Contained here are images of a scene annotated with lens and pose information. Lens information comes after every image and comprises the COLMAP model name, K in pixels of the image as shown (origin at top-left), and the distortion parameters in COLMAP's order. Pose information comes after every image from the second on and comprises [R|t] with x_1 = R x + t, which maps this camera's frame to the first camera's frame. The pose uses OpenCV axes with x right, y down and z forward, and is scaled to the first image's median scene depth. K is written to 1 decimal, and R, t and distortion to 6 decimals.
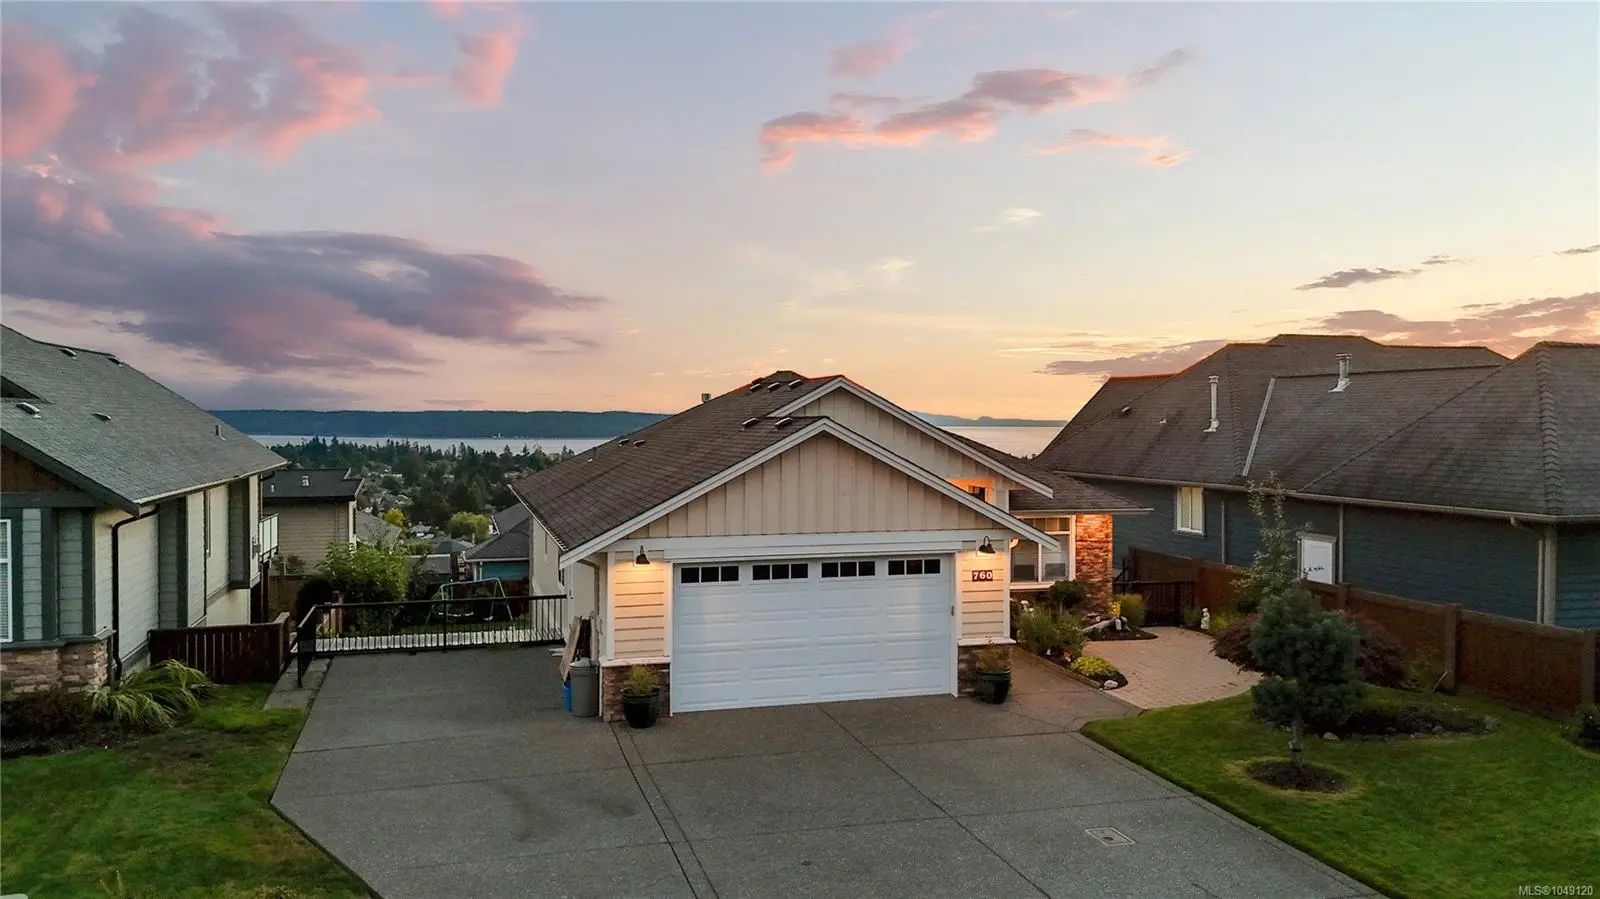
lens RADIAL K [[1175.4, 0, 806.2], [0, 1175.4, 443.5], [0, 0, 1]] dist [0.088859, -0.083408]
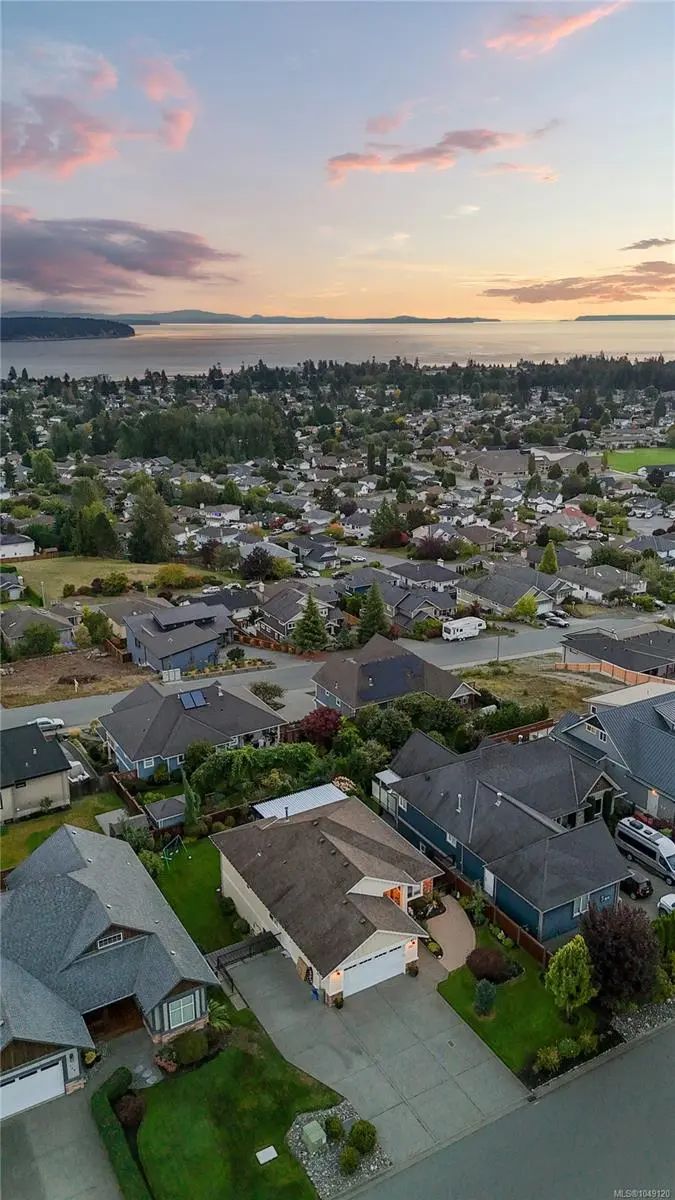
lens RADIAL K [[895.0, 0, 337.5], [0, 895.0, 600.0], [0, 0, 1]] dist [0.093392, -0.083991]
pose [[0.972102, -0.076347, 0.221784, -0.683827], [0.011359, 0.959757, 0.280601, -1.877314], [-0.234282, -0.270254, 0.933849, -1.485853]]
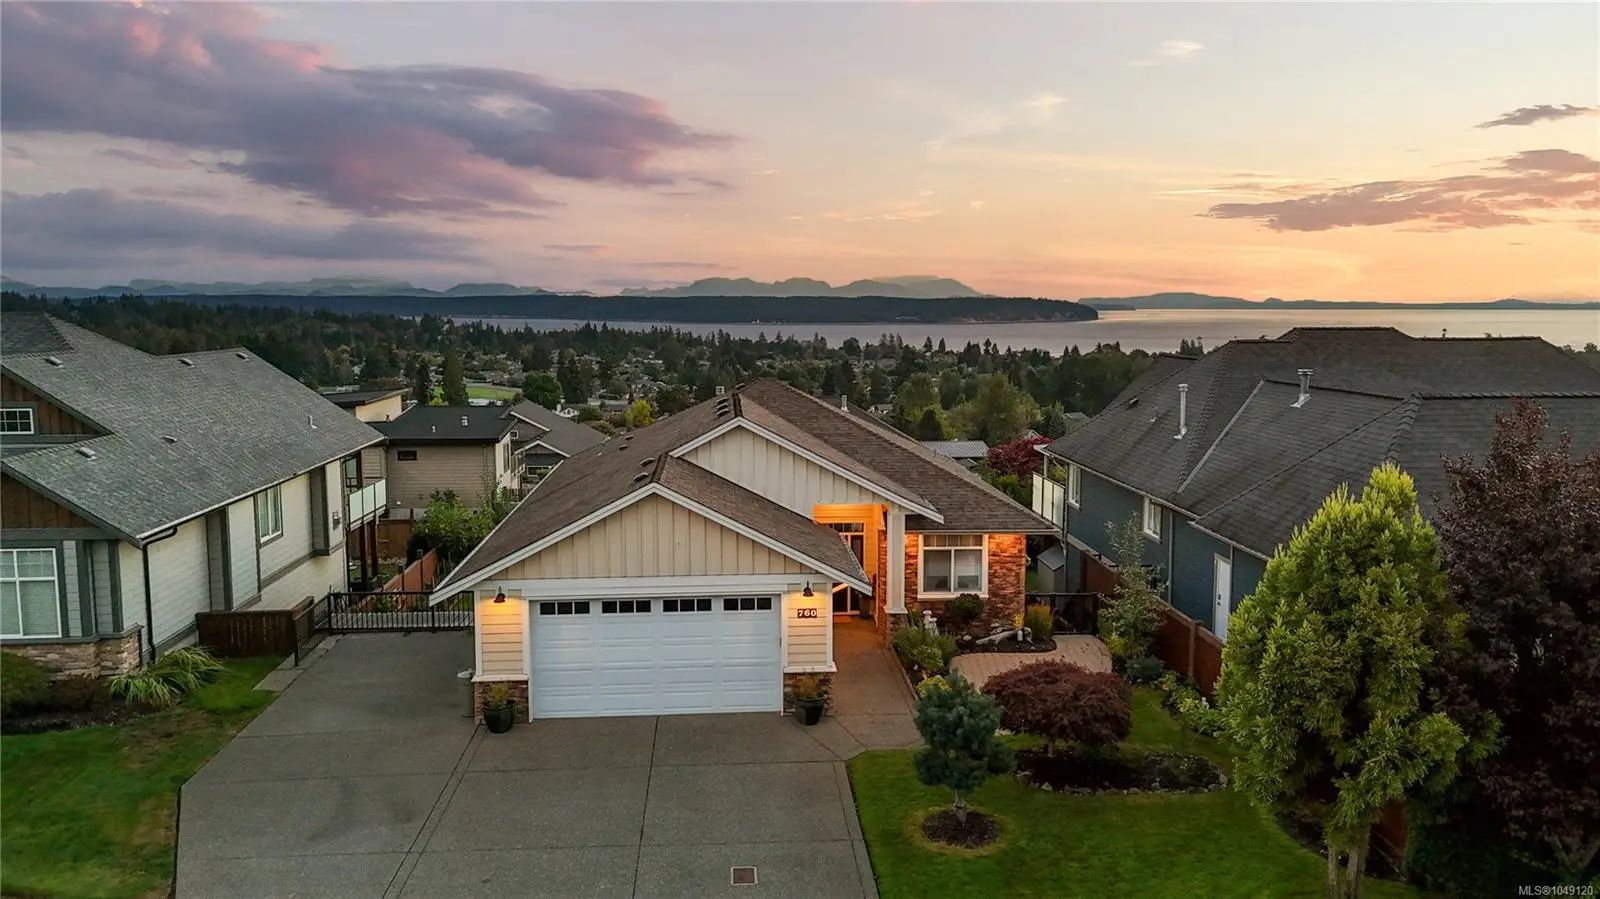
lens RADIAL K [[1193.4, 0, 804.5], [0, 1193.4, 439.7], [0, 0, 1]] dist [0.093392, -0.083991]
pose [[0.976810, 0.022985, -0.212870, 0.394213], [-0.003155, 0.995659, 0.093027, -0.166340], [0.214084, -0.090198, 0.972642, -0.121632]]
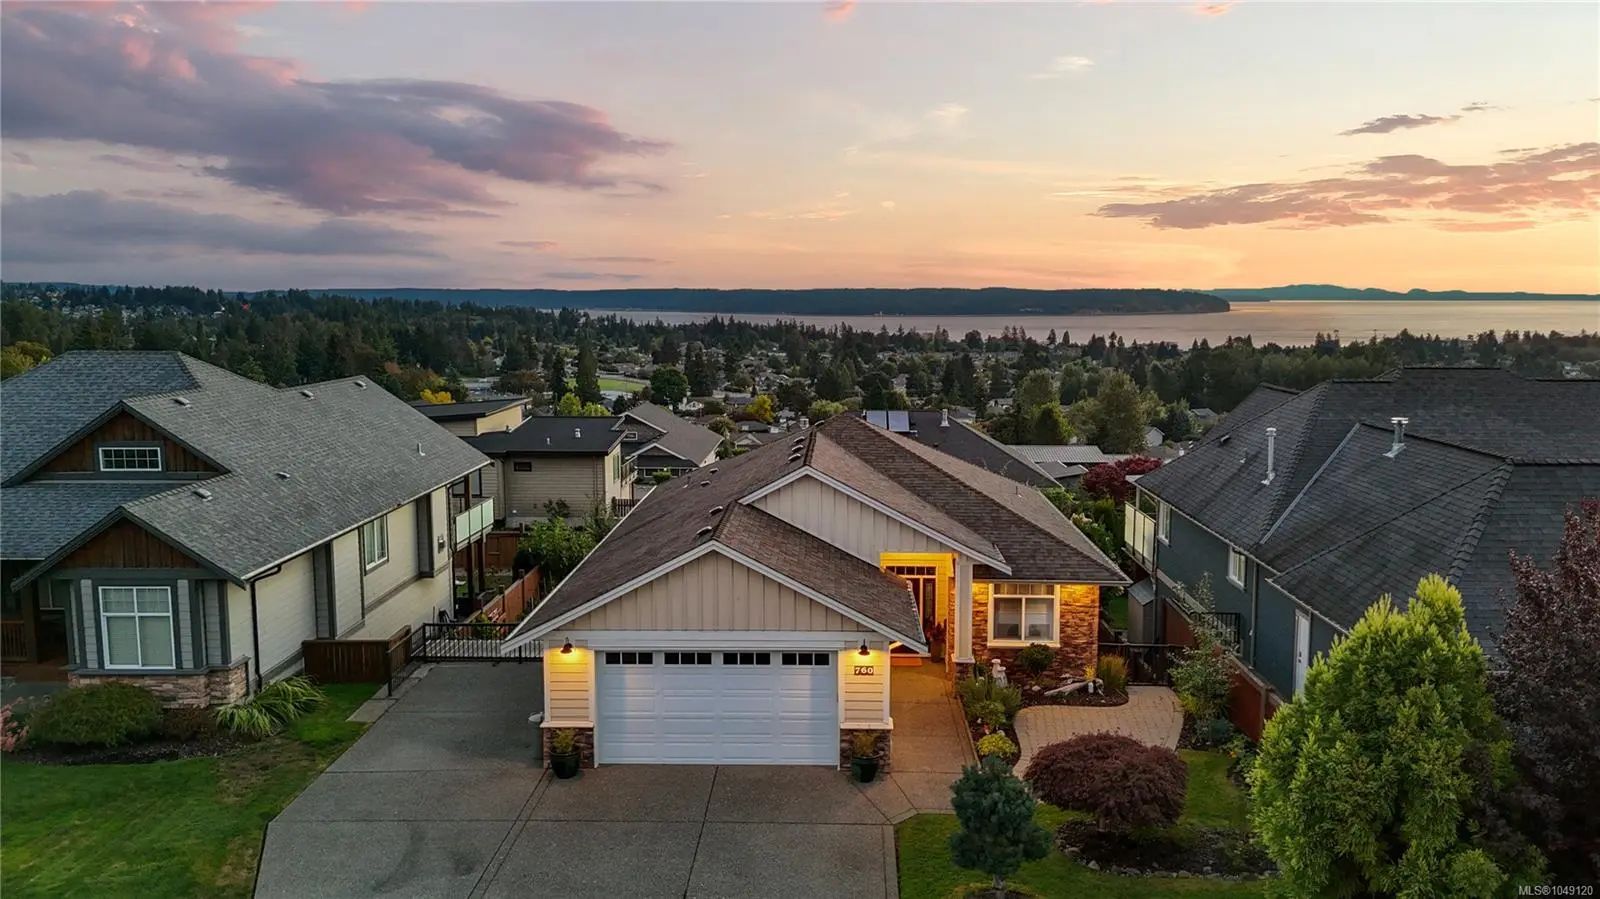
lens RADIAL K [[1175.4, 0, 806.2], [0, 1175.4, 443.5], [0, 0, 1]] dist [0.088859, -0.083408]
pose [[0.949860, 0.036641, -0.310522, 0.450910], [-0.004132, 0.994494, 0.104708, -0.233373], [0.312649, -0.098175, 0.944782, -0.094278]]
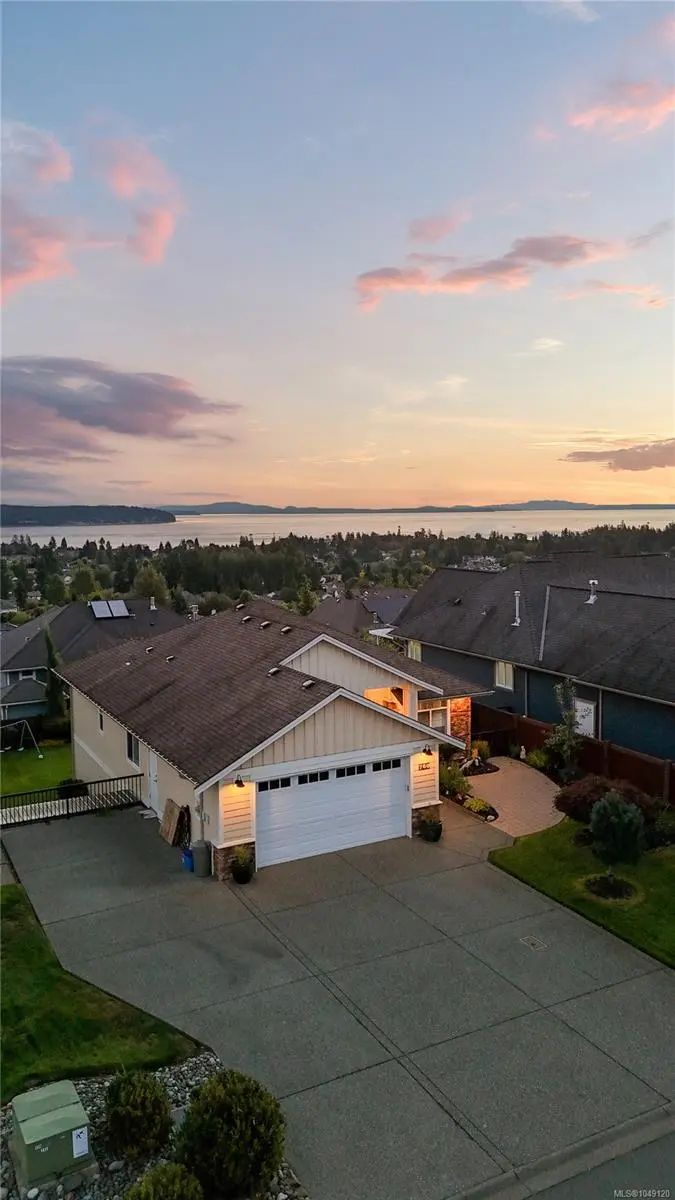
lens RADIAL K [[881.5, 0, 337.5], [0, 881.5, 600.0], [0, 0, 1]] dist [0.088859, -0.083408]
pose [[0.979093, -0.032841, 0.200743, -0.225360], [0.016150, 0.996316, 0.084226, -0.240738], [-0.202769, -0.079223, 0.976017, -0.211388]]
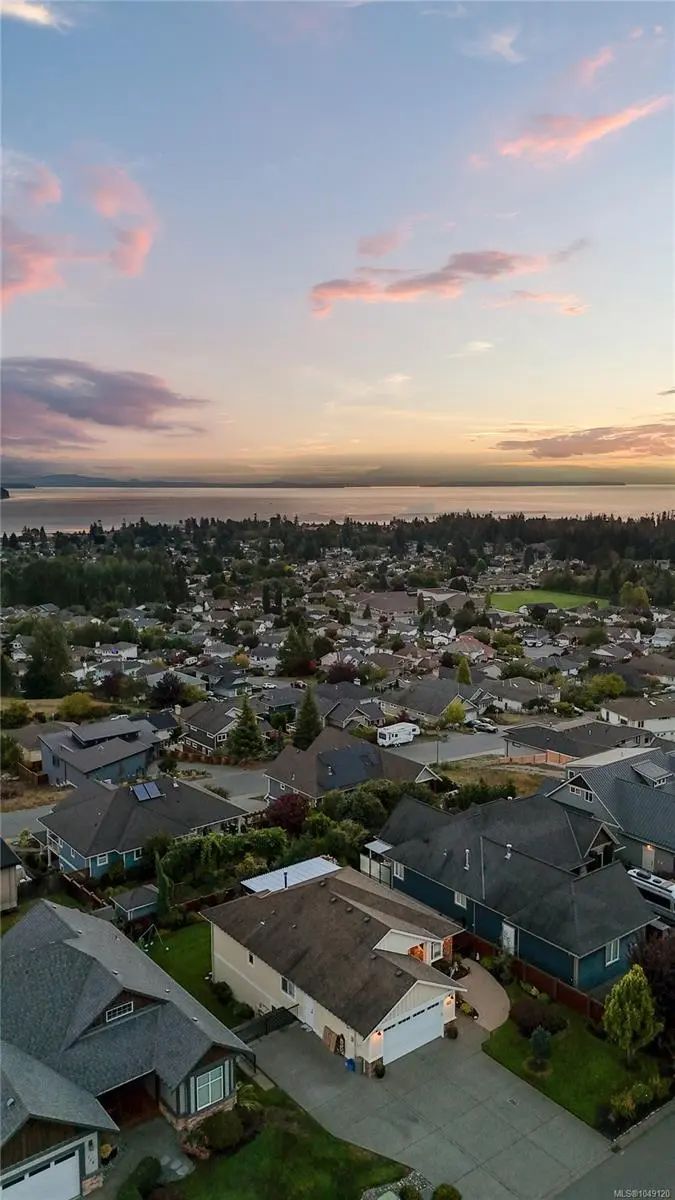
lens RADIAL K [[895.0, 0, 337.5], [0, 895.0, 600.0], [0, 0, 1]] dist [0.093392, -0.083991]
pose [[0.931596, -0.051913, 0.359769, -1.108798], [0.011796, 0.993546, 0.112818, -1.435389], [-0.363304, -0.100857, 0.926195, -1.330589]]
